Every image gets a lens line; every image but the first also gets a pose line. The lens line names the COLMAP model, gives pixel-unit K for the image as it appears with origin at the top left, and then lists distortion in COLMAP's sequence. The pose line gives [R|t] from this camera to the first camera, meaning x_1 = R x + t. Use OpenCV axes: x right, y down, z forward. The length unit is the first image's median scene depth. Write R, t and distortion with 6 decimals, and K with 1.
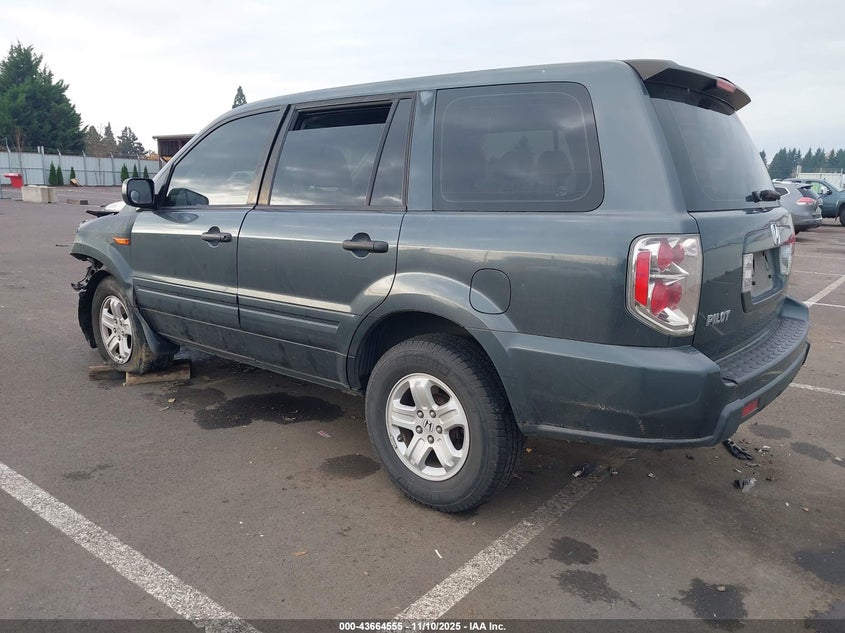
lens RADIAL K [[673.1, 0, 422.5], [0, 673.1, 316.5], [0, 0, 1]] dist [0.004652, 0.001624]
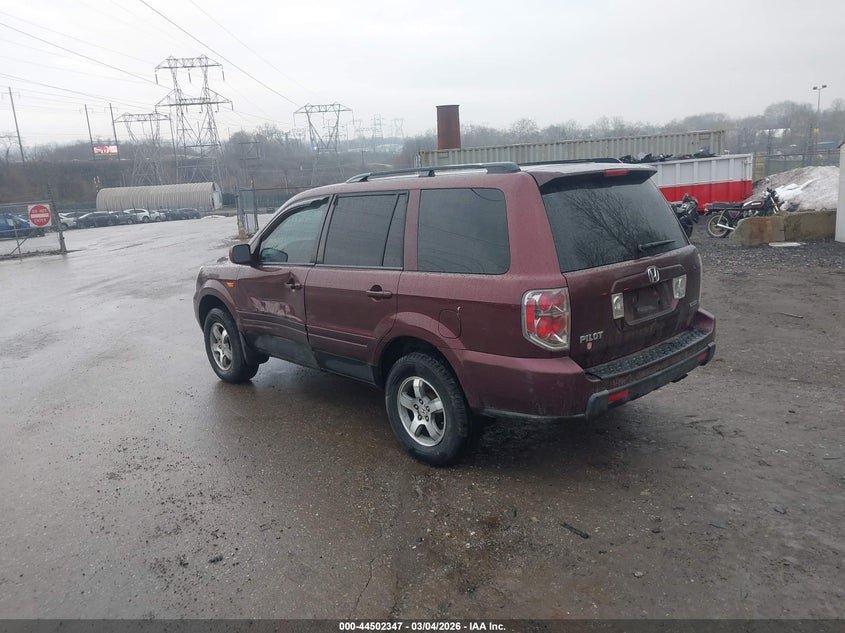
lens RADIAL K [[673.1, 0, 422.5], [0, 673.1, 316.5], [0, 0, 1]] dist [0.004652, 0.001624]
pose [[0.986144, -0.036369, -0.161854, 0.272402], [0.038232, 0.999234, 0.008410, -0.064999], [0.161424, -0.014482, 0.986779, -0.513774]]
